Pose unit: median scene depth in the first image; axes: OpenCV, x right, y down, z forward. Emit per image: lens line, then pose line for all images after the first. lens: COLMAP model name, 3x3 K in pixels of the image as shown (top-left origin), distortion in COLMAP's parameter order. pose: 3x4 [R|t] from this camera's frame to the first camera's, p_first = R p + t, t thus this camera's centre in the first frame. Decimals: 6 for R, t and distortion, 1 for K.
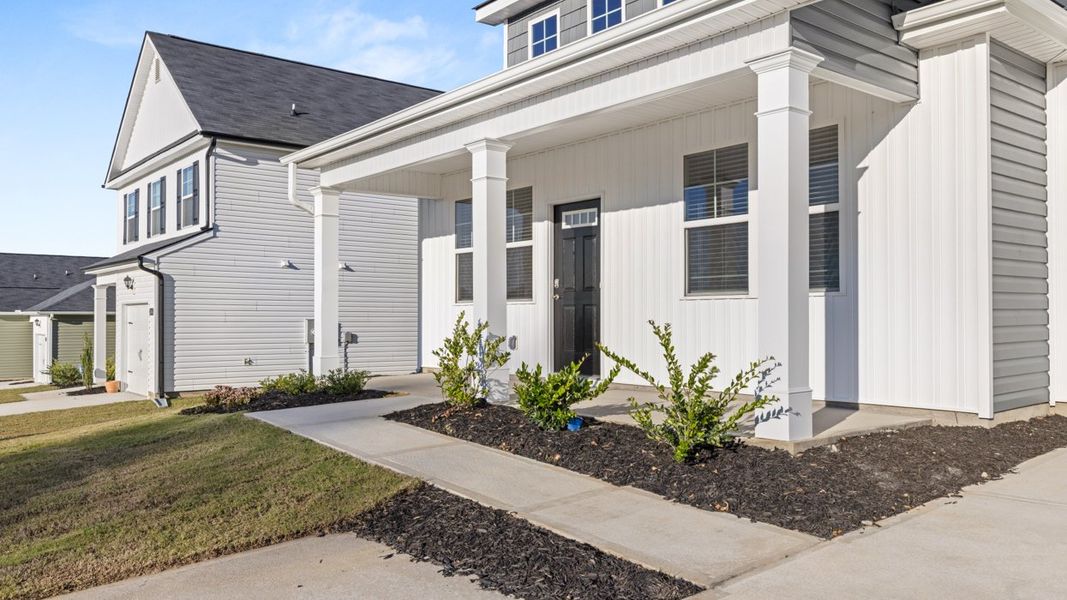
lens RADIAL K [[799.5, 0, 526.9], [0, 799.5, 307.7], [0, 0, 1]] dist [-0.041124, -0.005080]
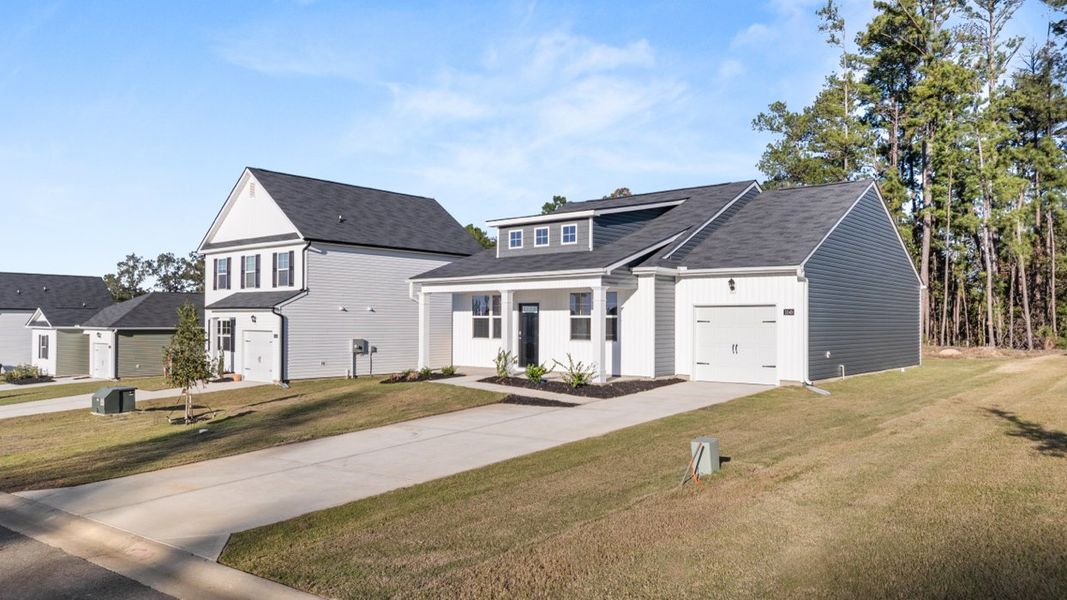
lens RADIAL K [[799.5, 0, 537.0], [0, 799.5, 297.4], [0, 0, 1]] dist [-0.041124, -0.005080]
pose [[0.978715, 0.011285, 0.204915, -0.444273], [-0.009292, 0.999900, -0.010687, -0.119521], [-0.205015, 0.008556, 0.978721, -1.577427]]
